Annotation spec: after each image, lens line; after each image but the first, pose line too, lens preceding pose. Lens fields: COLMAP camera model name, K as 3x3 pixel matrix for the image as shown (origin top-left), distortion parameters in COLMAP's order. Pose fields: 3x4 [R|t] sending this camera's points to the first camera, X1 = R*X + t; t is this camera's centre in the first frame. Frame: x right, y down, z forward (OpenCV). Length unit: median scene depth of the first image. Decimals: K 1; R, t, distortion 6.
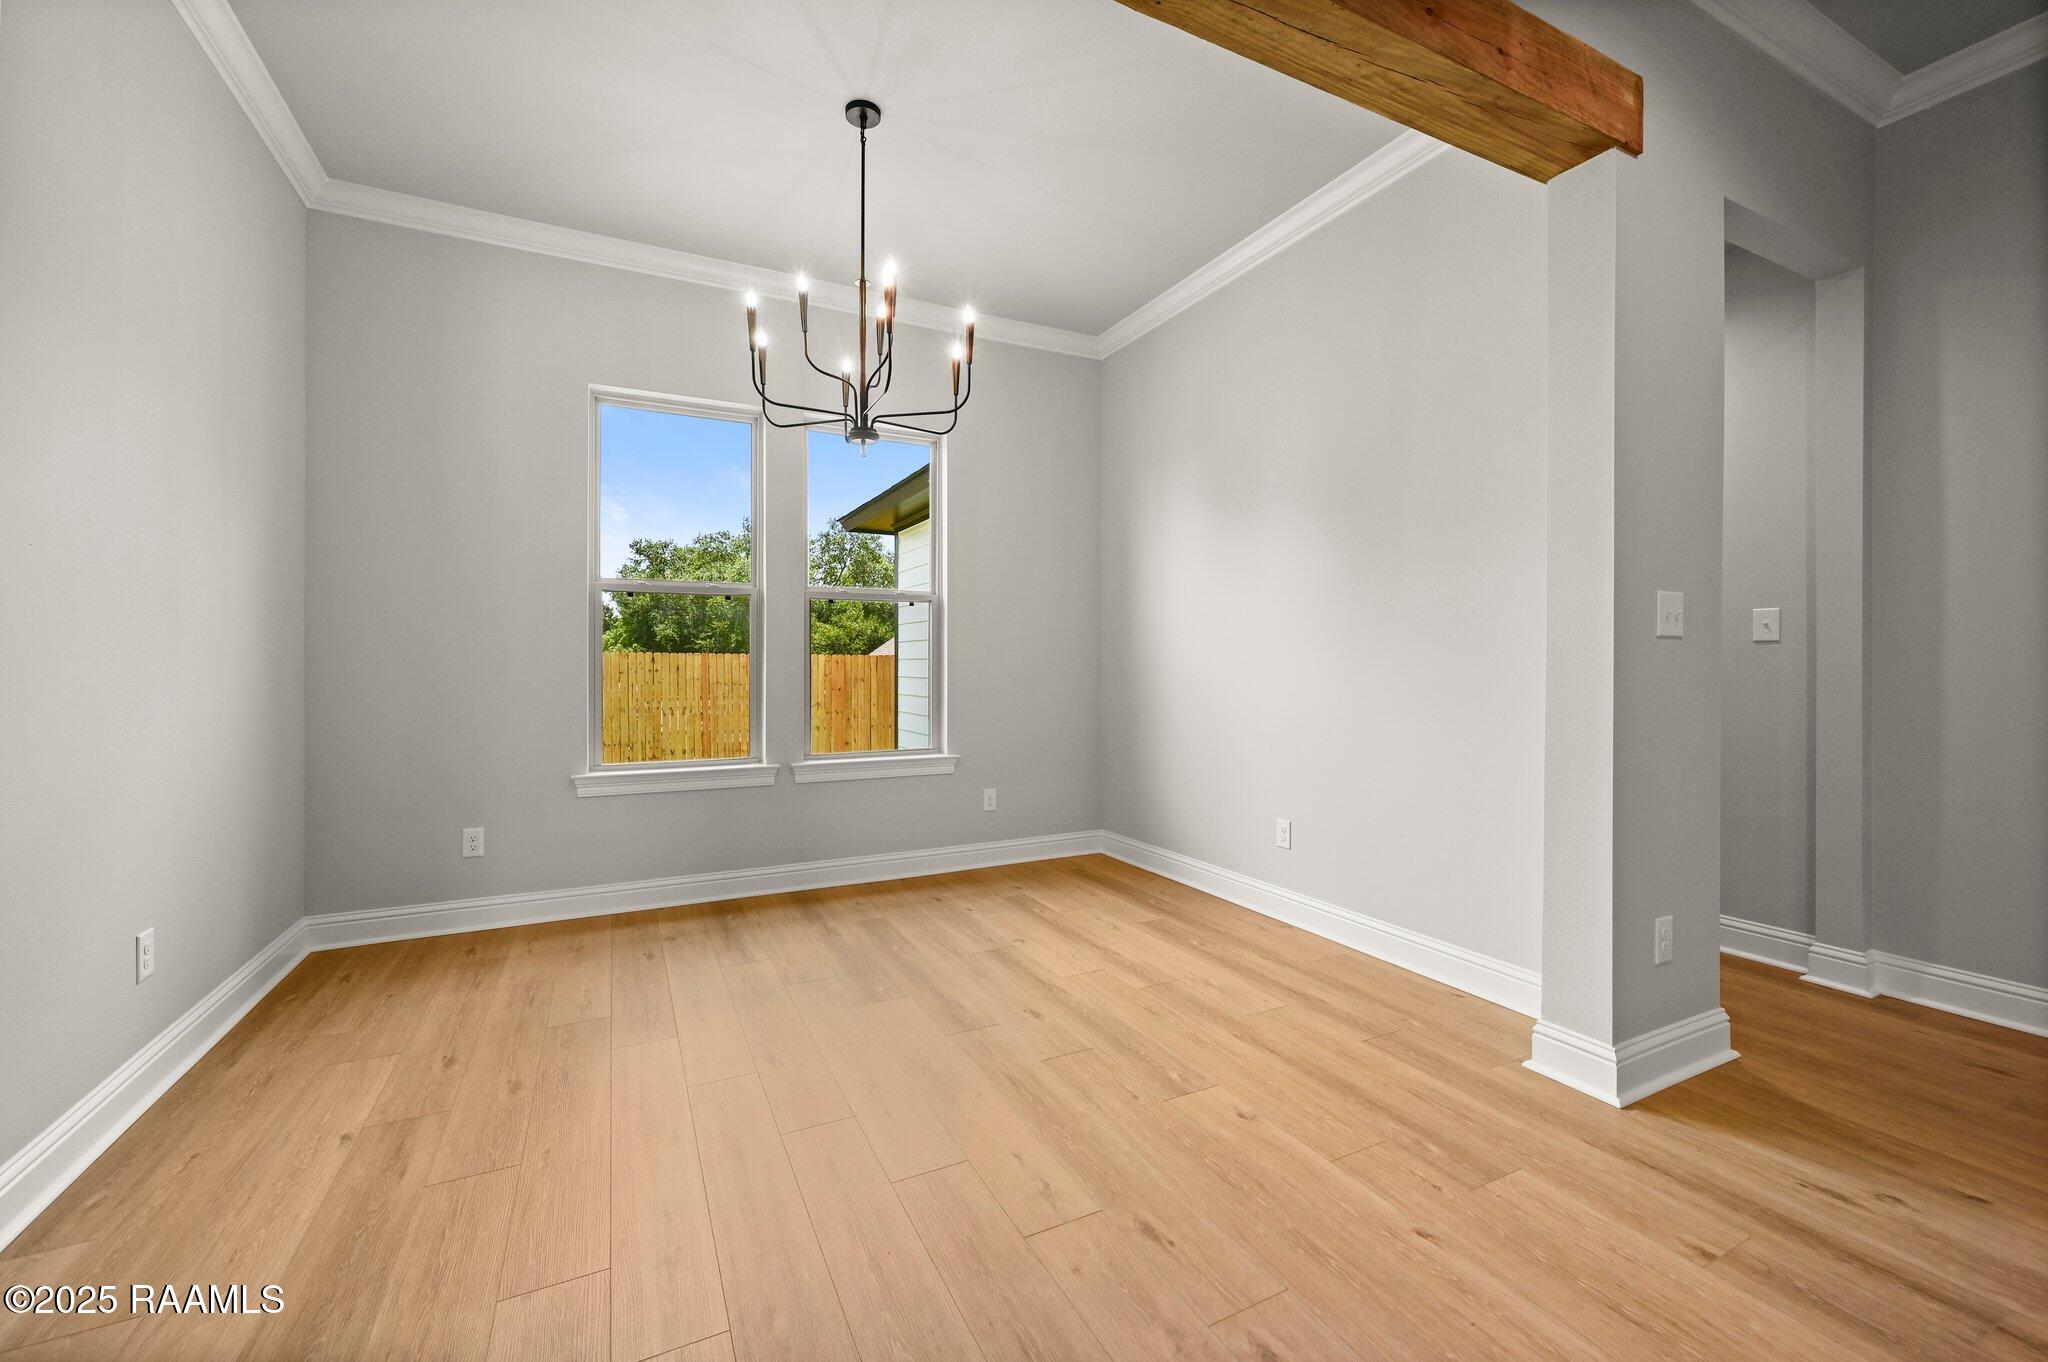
lens RADIAL K [[809.2, 0, 1013.7], [0, 809.2, 668.5], [0, 0, 1]] dist [0.001752, -0.000238]
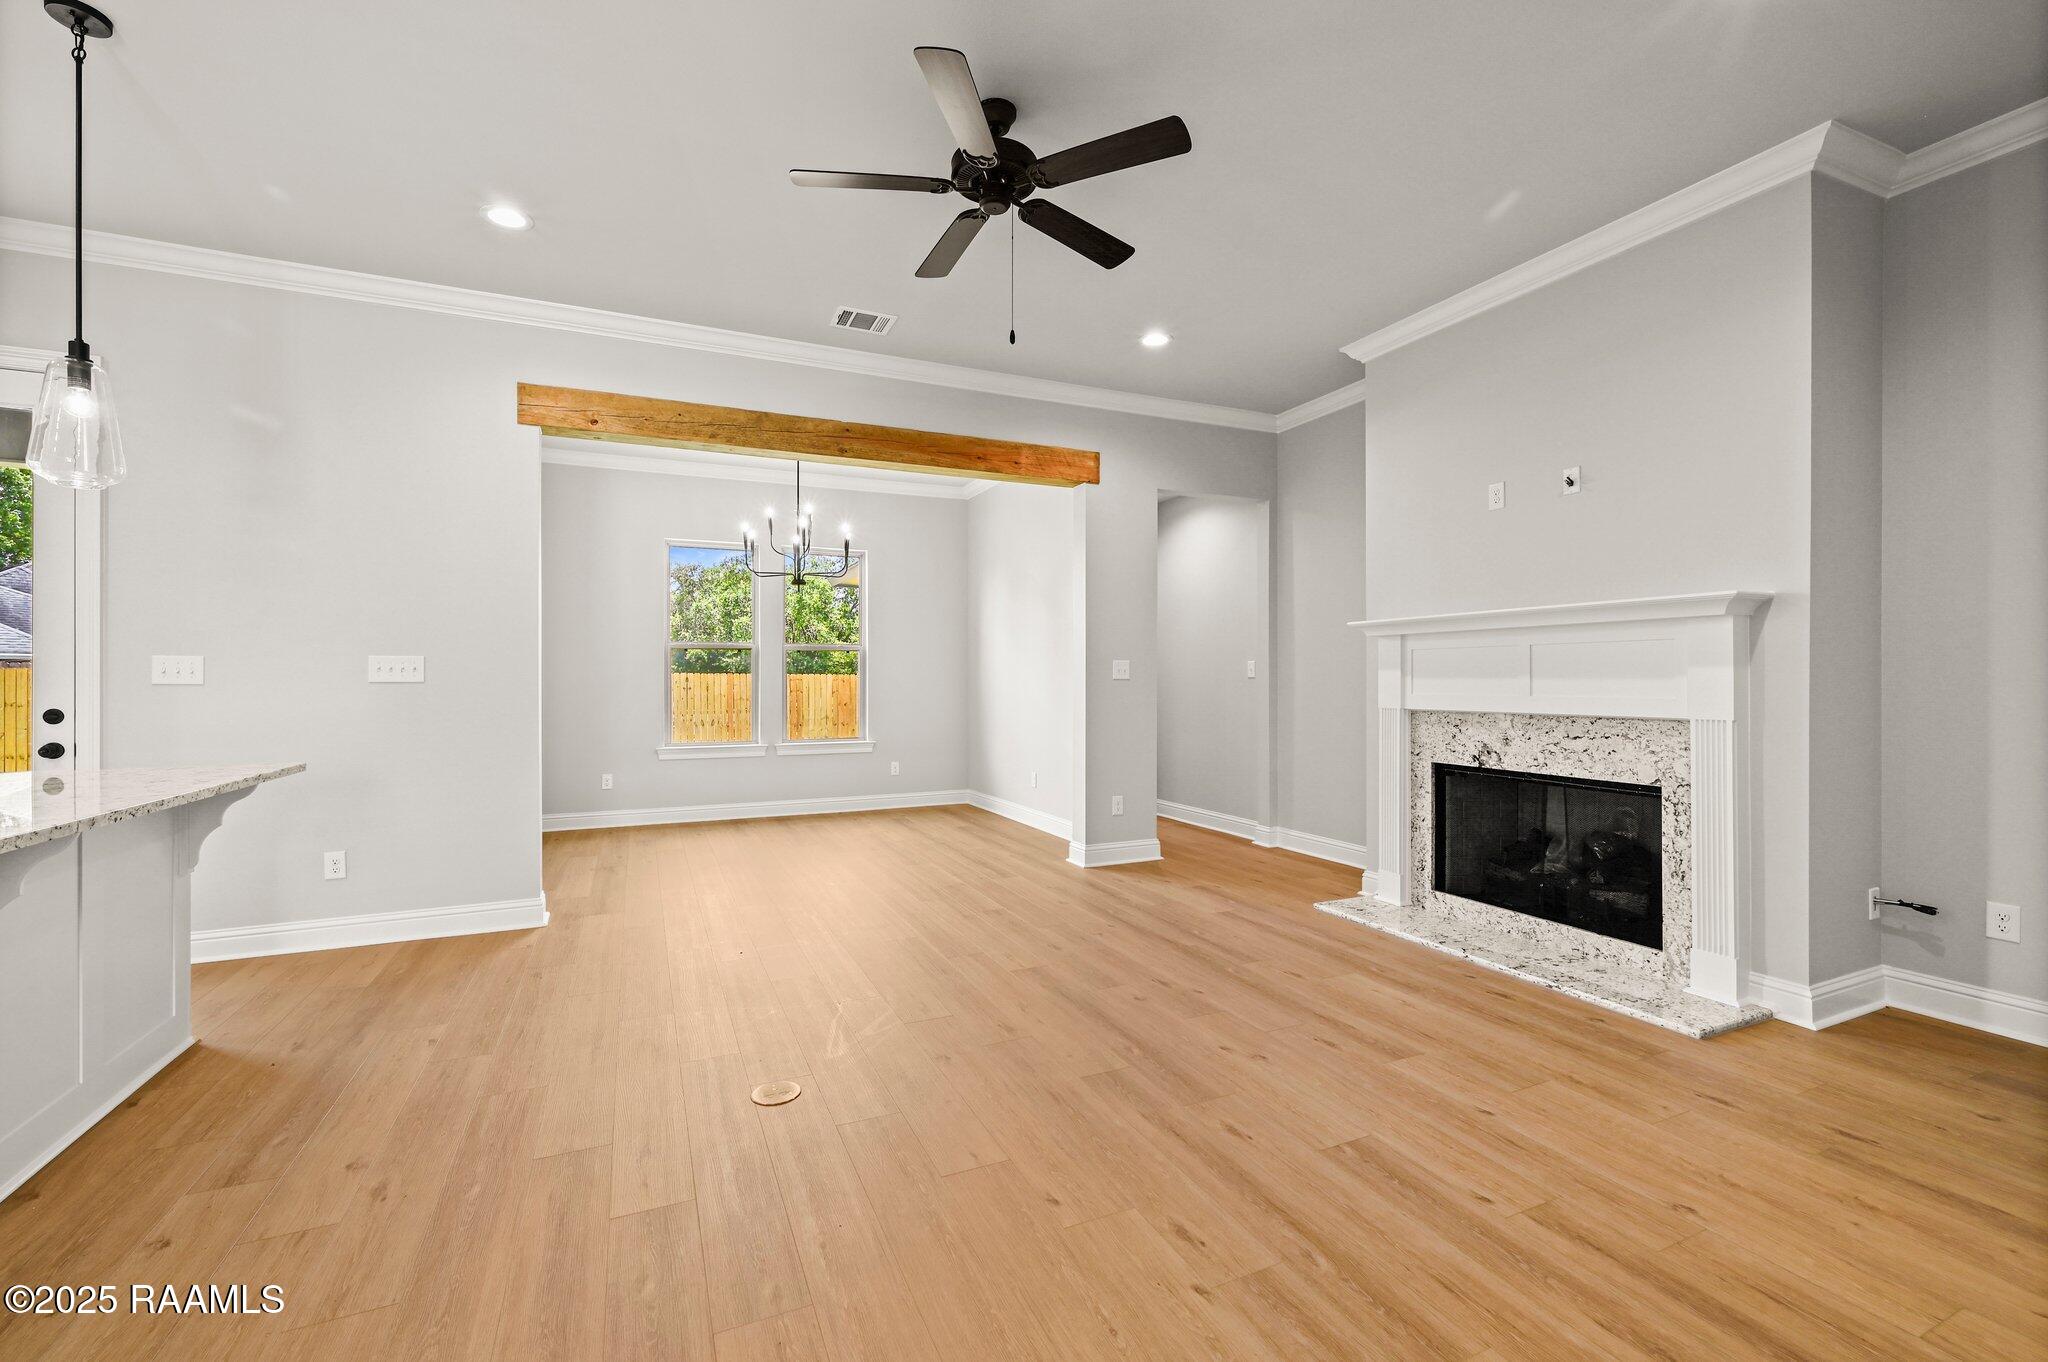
lens RADIAL K [[861.7, 0, 1009.7], [0, 861.7, 680.9], [0, 0, 1]] dist [0.000742, -0.000311]
pose [[0.998617, 0.000304, -0.052566, 0.477392], [-0.000538, 0.999990, -0.004433, -0.016517], [0.052564, 0.004455, 0.998608, -1.211817]]
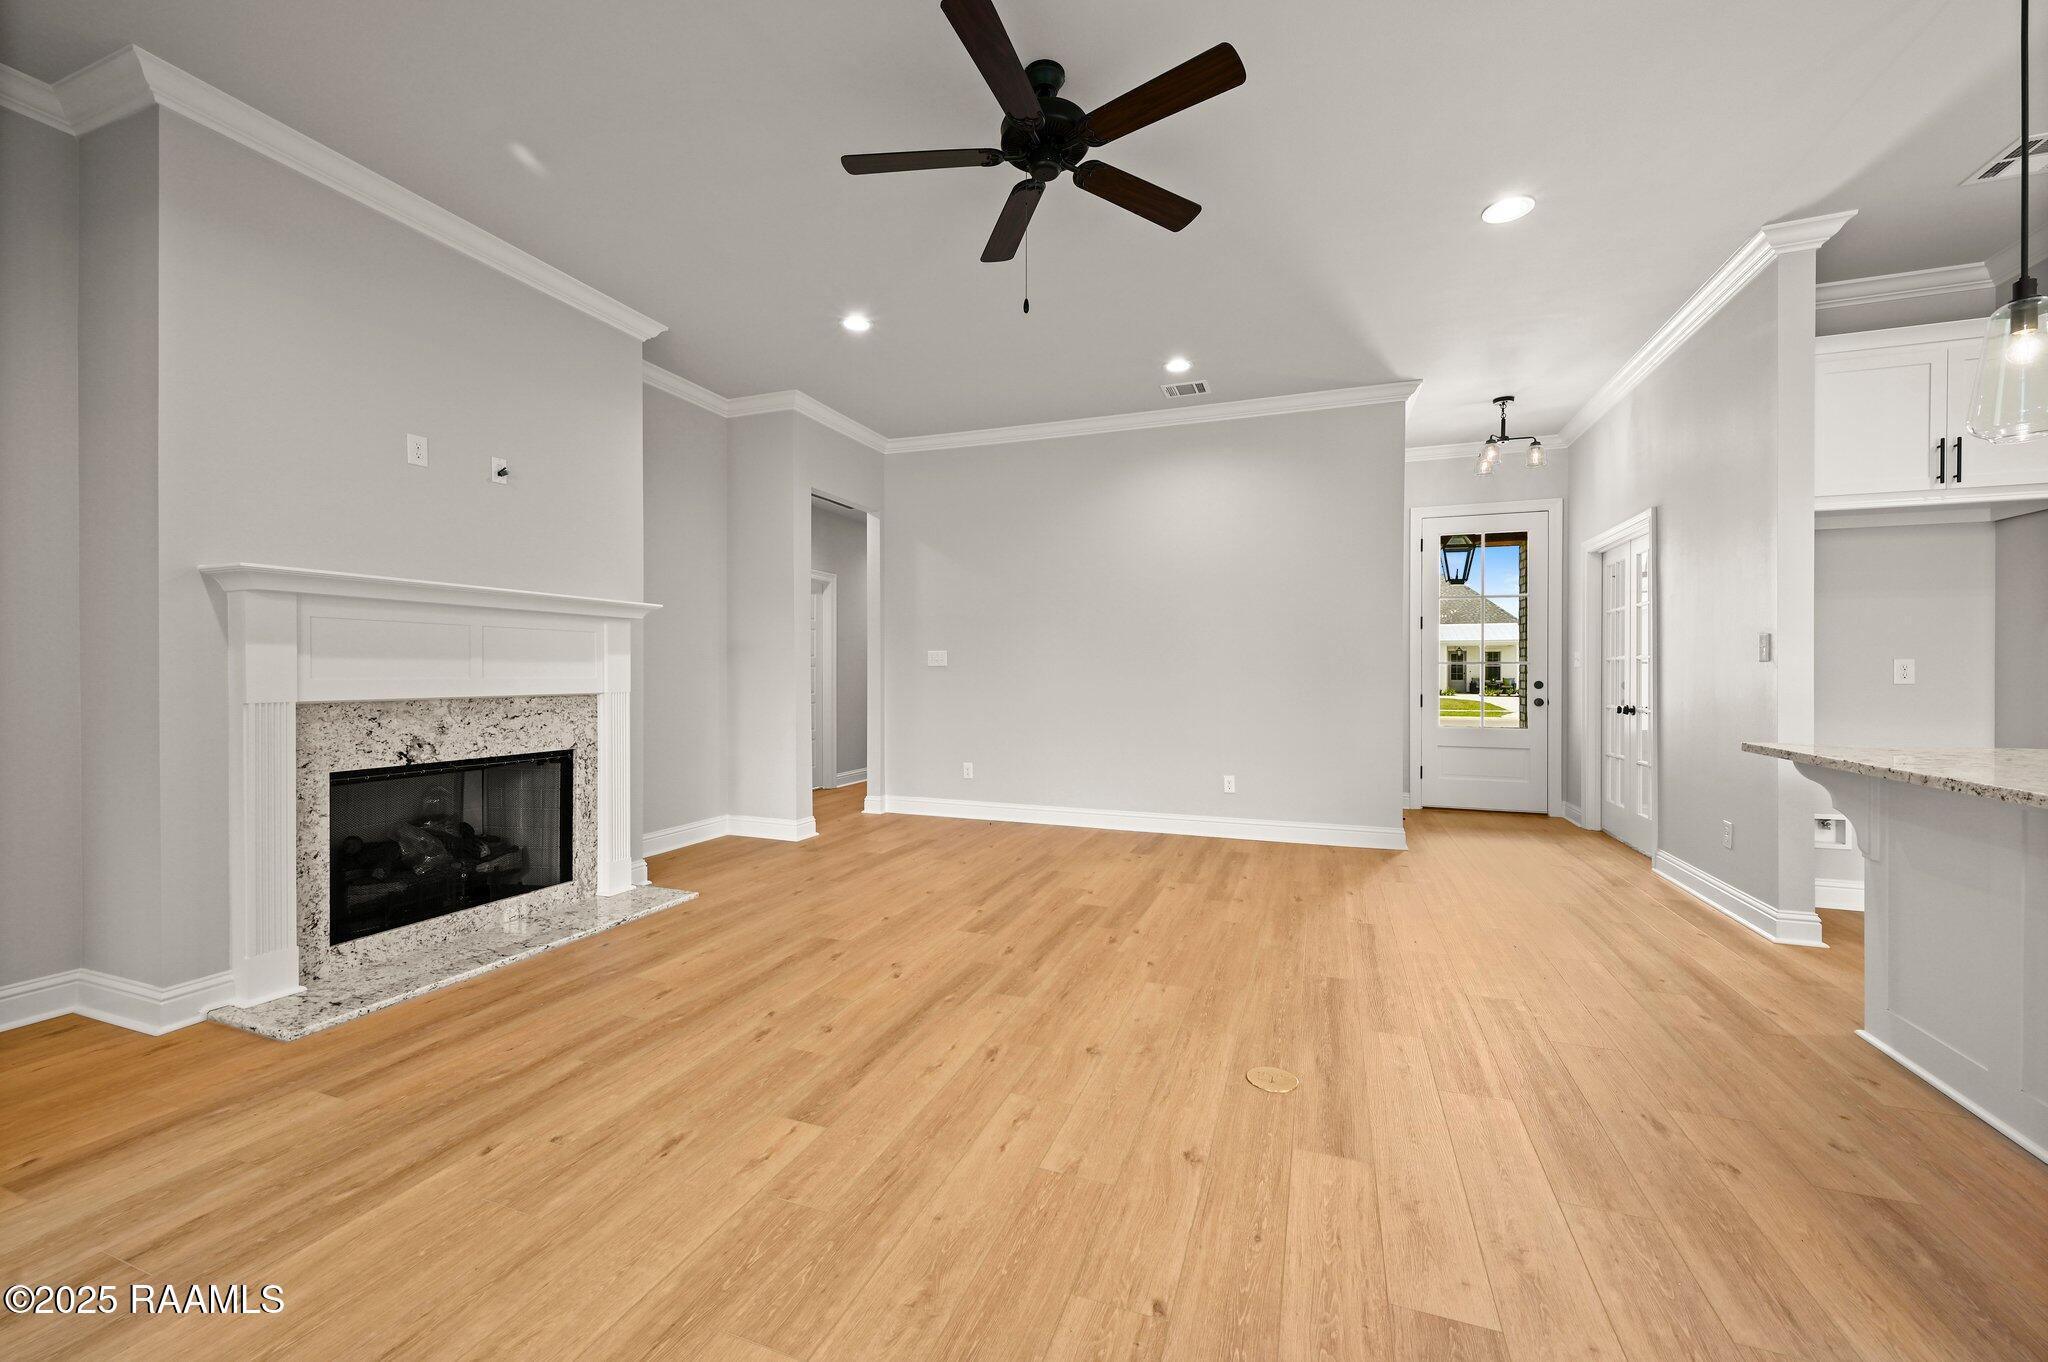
lens RADIAL K [[809.2, 0, 1020.9], [0, 809.2, 667.5], [0, 0, 1]] dist [0.001752, -0.000238]
pose [[-0.681083, 0.008069, 0.732162, -0.241228], [0.006057, 0.999967, -0.005387, -0.005041], [-0.732182, 0.000766, -0.681109, 0.415261]]
